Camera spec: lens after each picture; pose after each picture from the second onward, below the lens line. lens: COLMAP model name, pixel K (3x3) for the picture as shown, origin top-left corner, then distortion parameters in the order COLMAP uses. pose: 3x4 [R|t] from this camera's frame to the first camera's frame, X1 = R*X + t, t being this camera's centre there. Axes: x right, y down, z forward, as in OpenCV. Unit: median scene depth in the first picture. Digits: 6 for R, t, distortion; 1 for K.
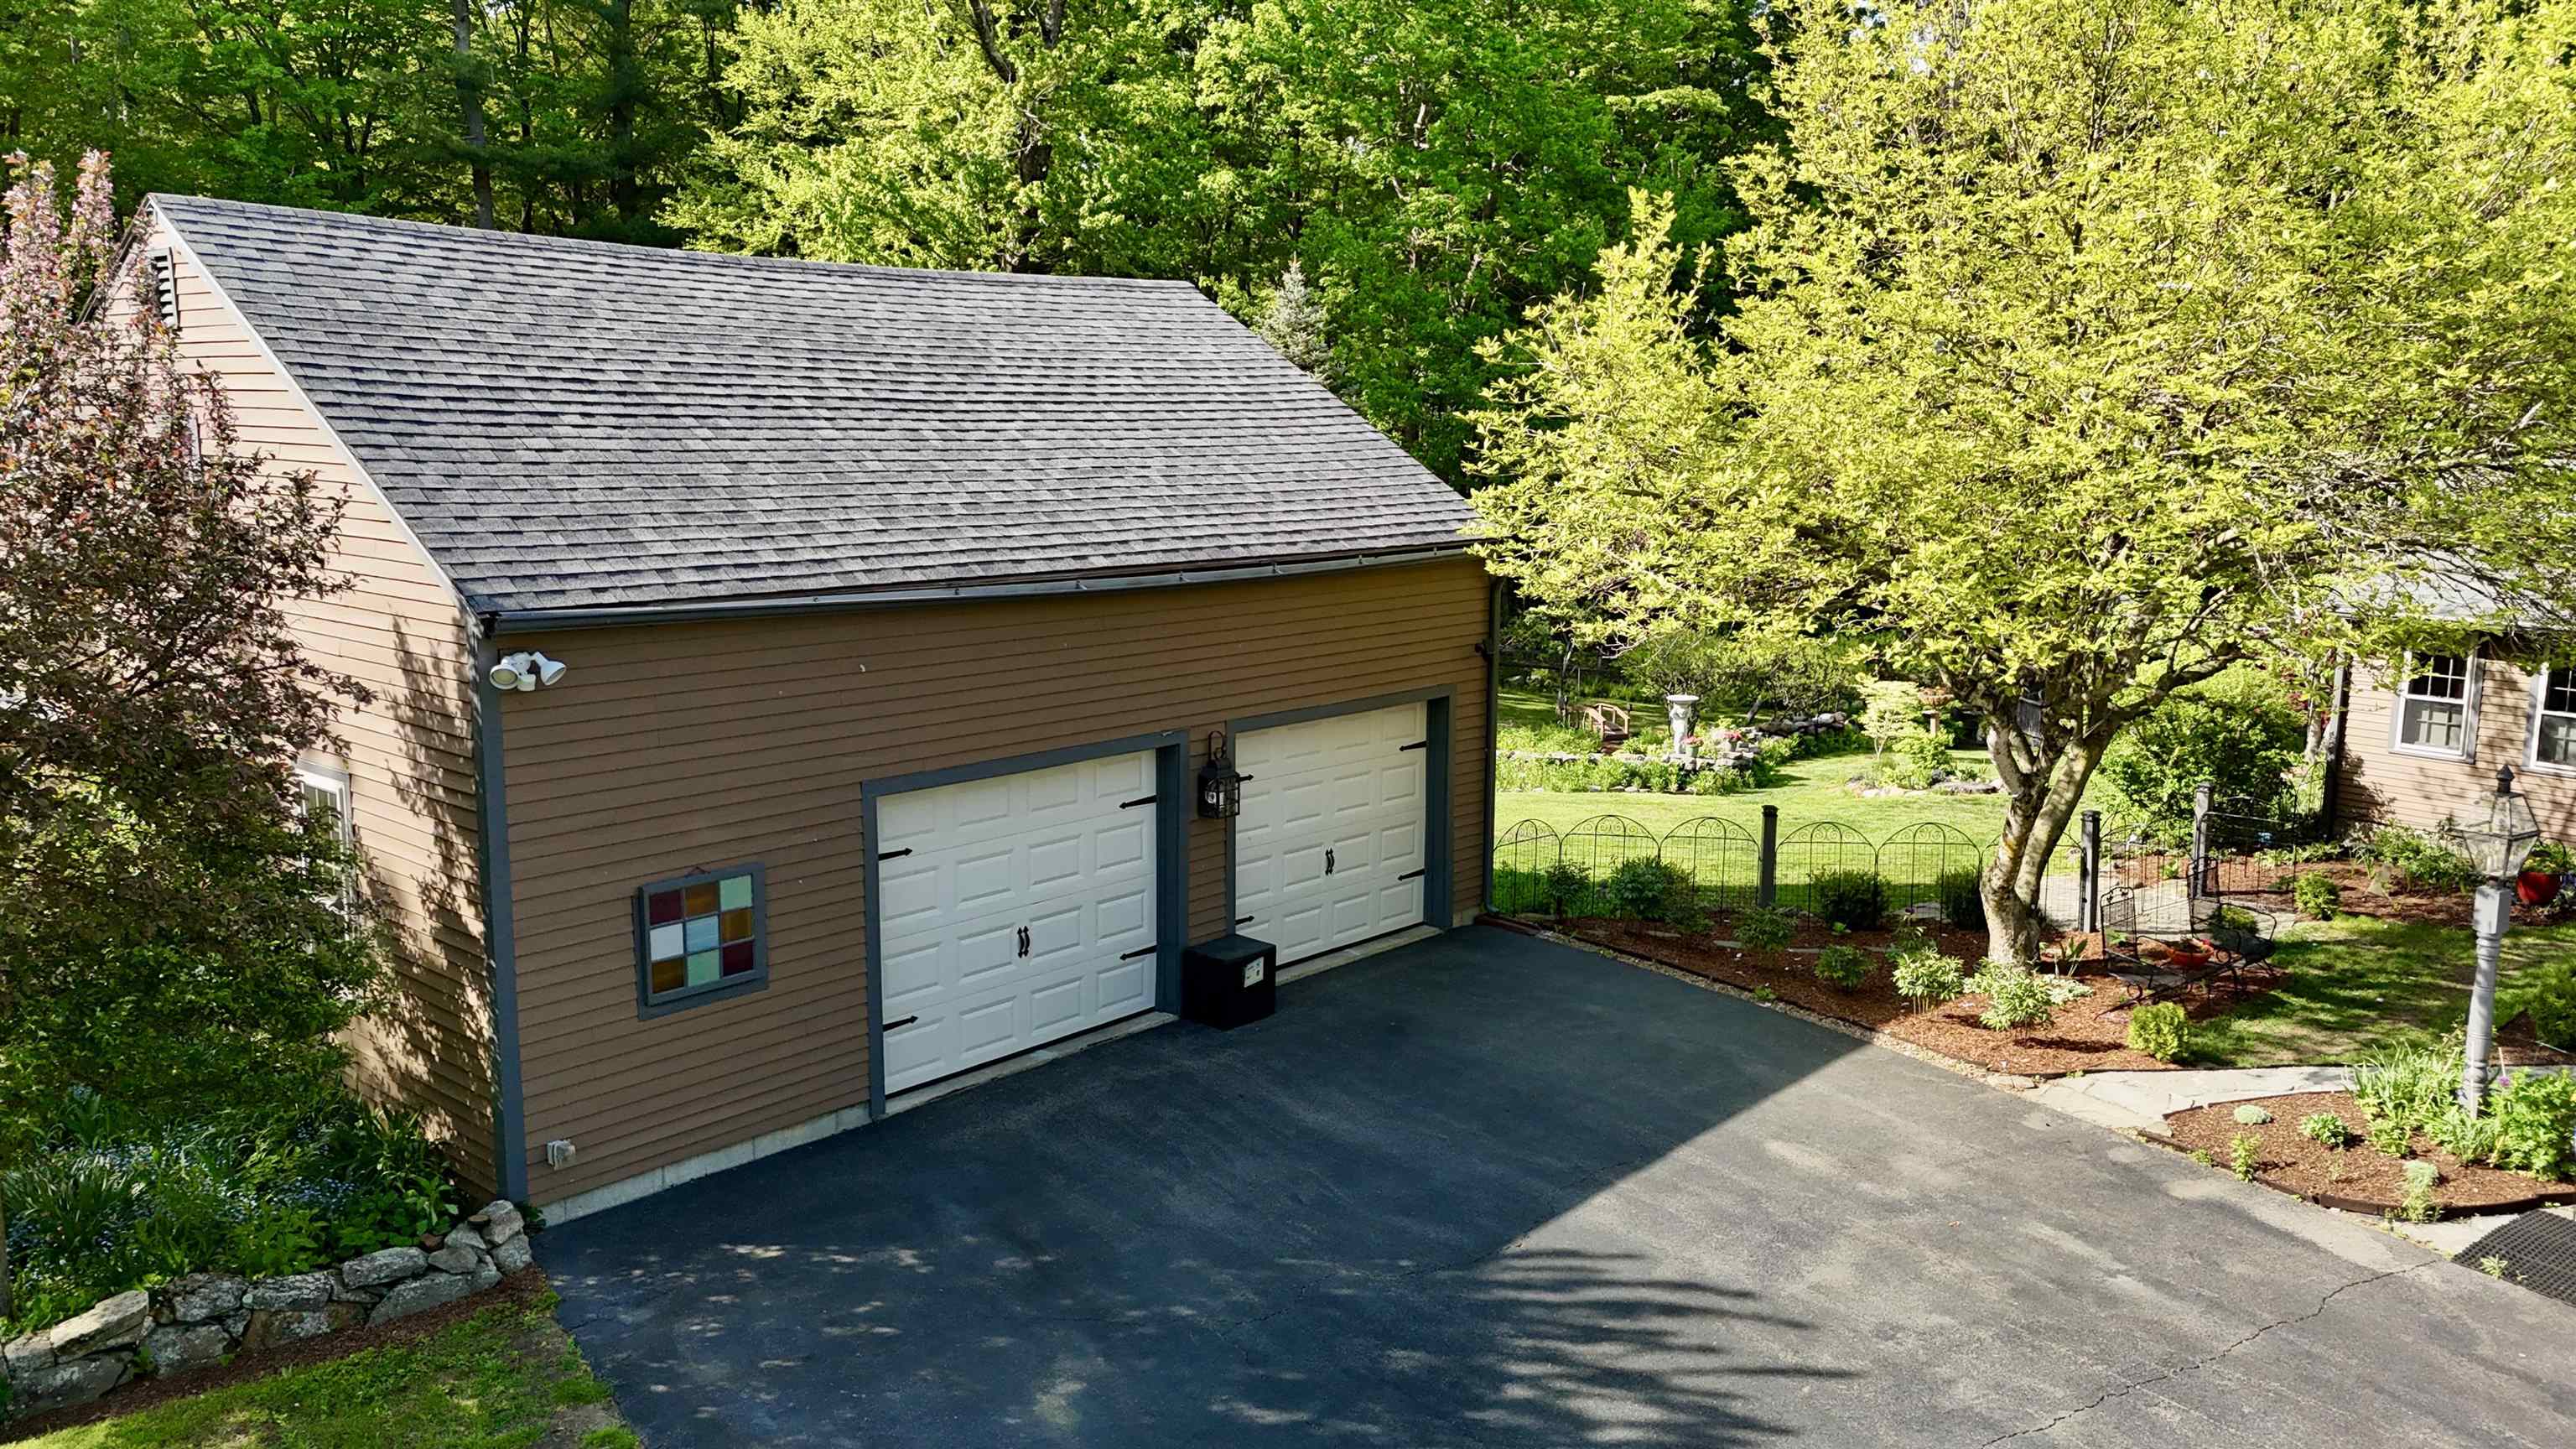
lens RADIAL K [[1870.9, 0, 1280.7], [0, 1870.9, 714.5], [0, 0, 1]] dist [0.059378, -0.050946]
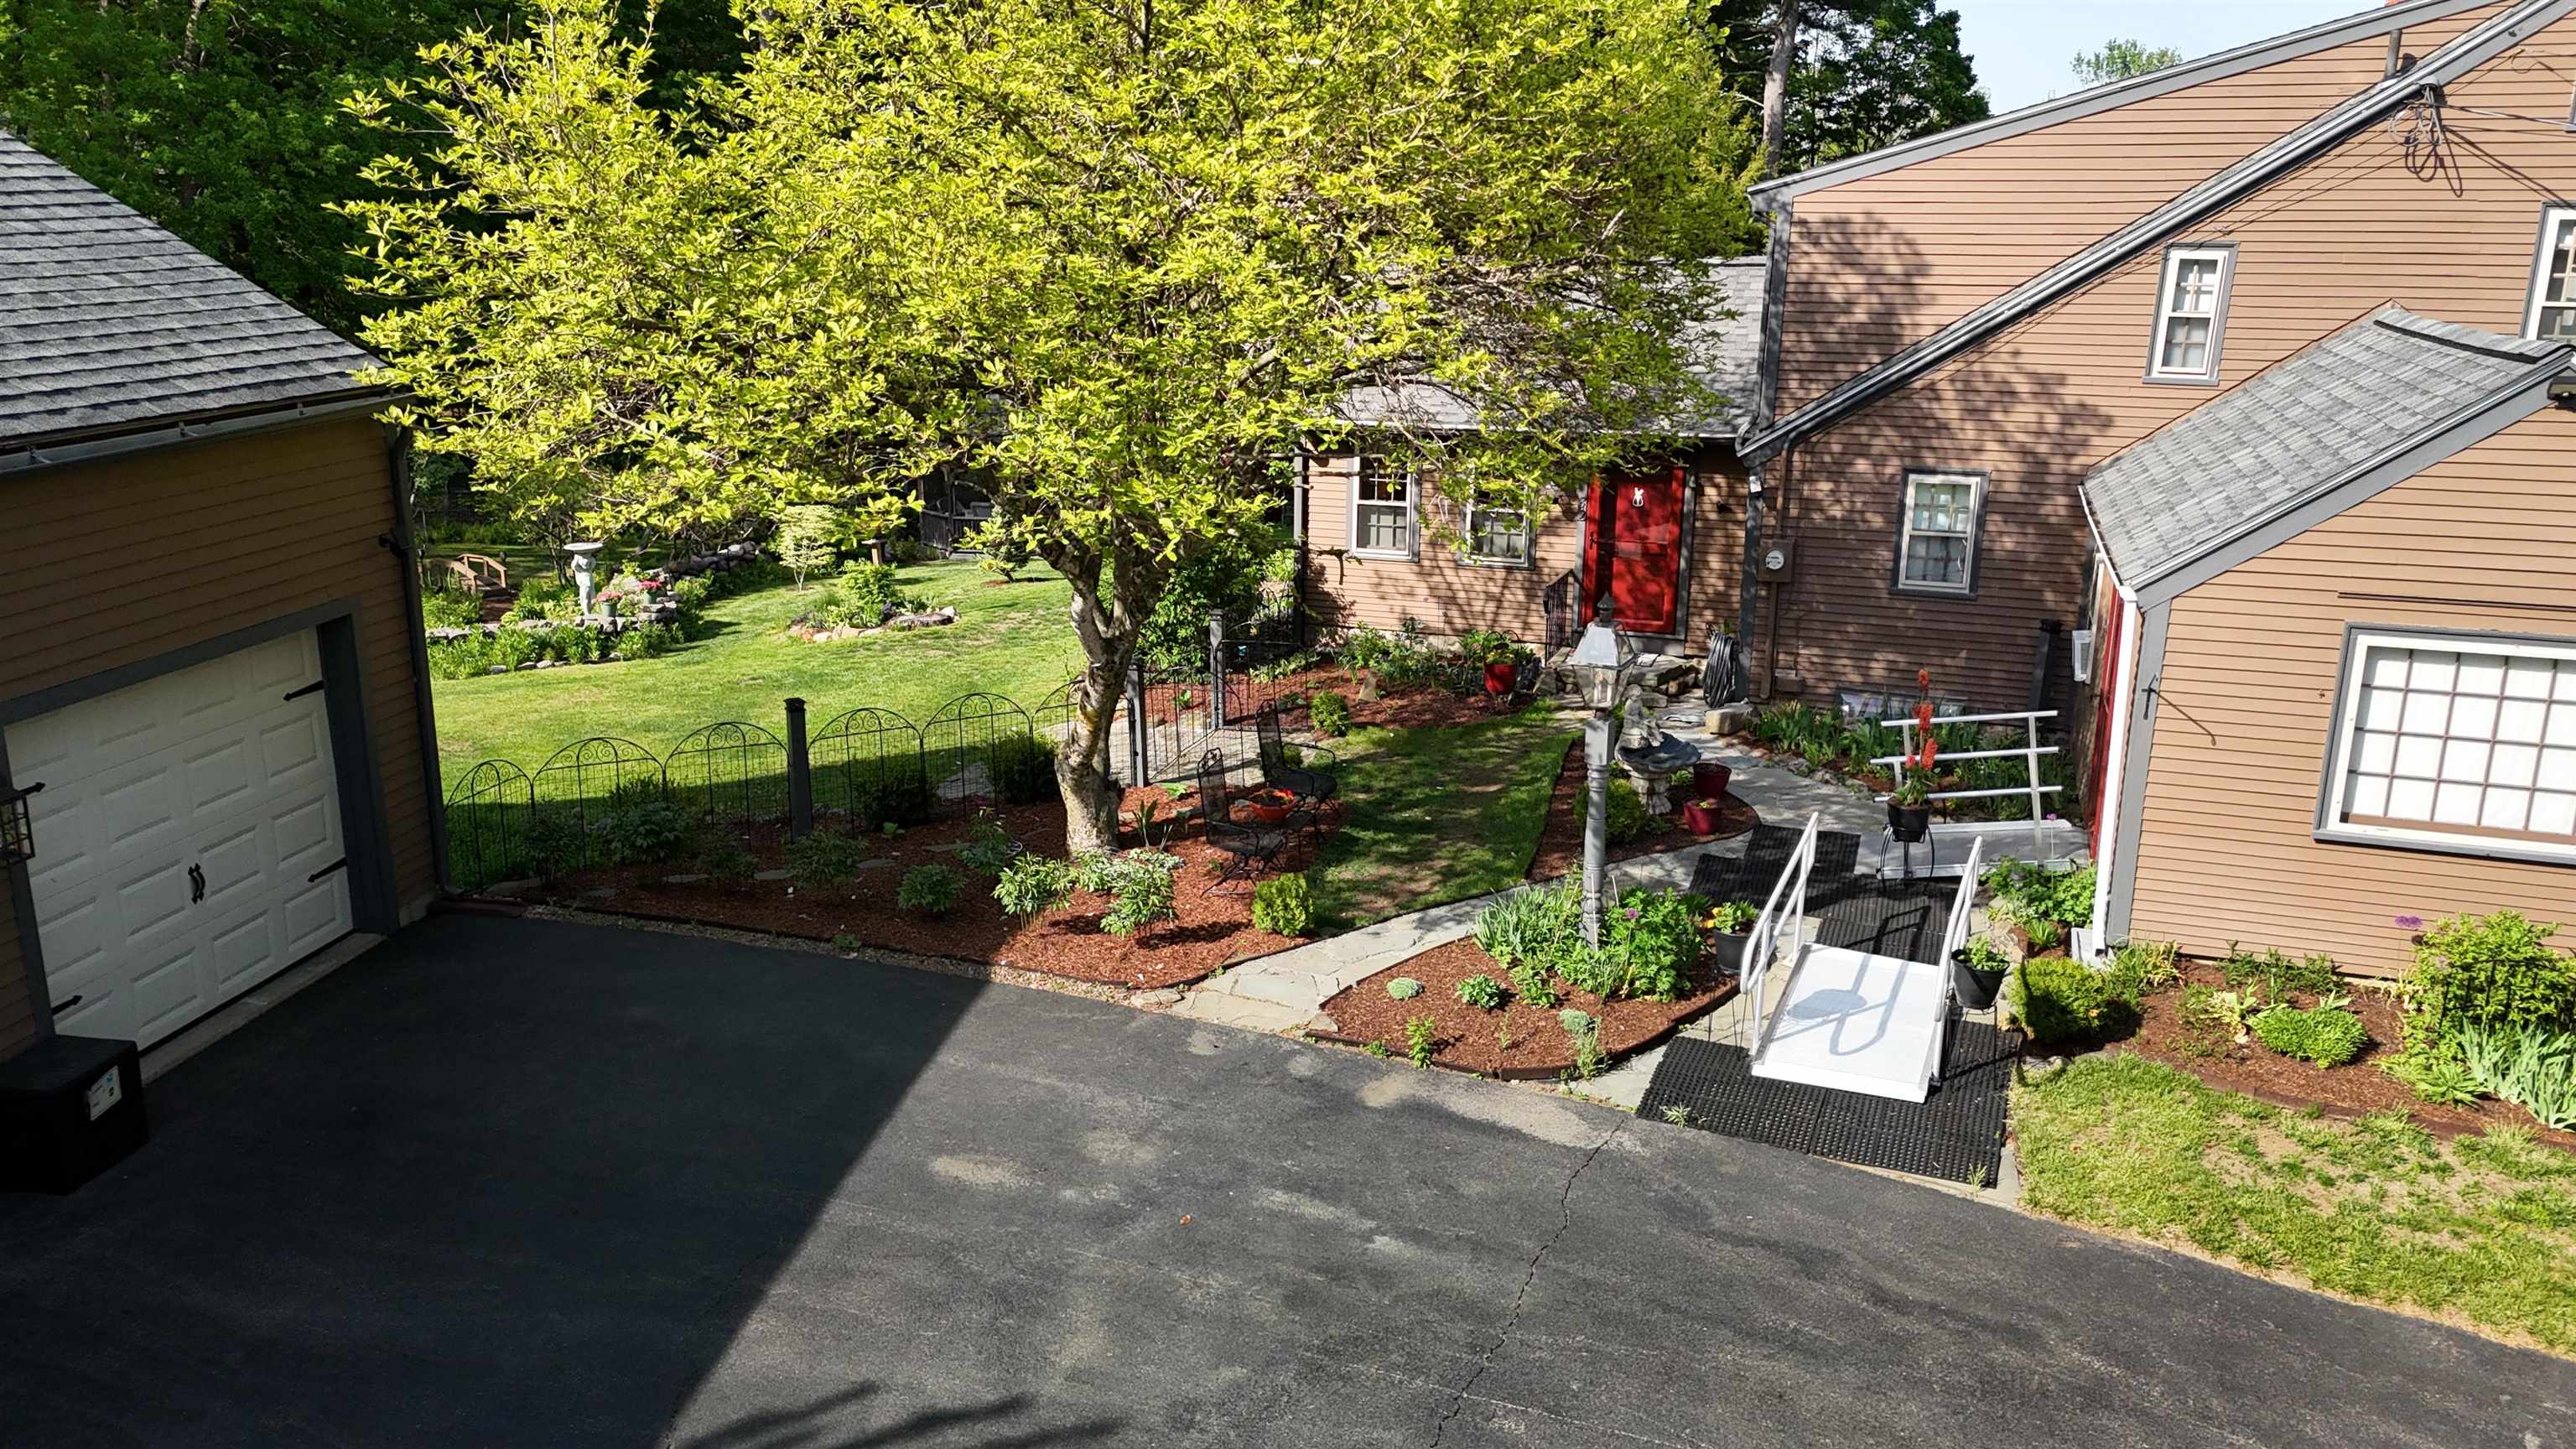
lens RADIAL K [[1870.9, 0, 1300.4], [0, 1870.9, 716.3], [0, 0, 1]] dist [0.059378, -0.050946]
pose [[0.817550, -0.141841, 0.558116, -0.023840], [0.082693, 0.988063, 0.129978, -0.039659], [-0.569890, -0.060111, 0.819520, 0.237474]]
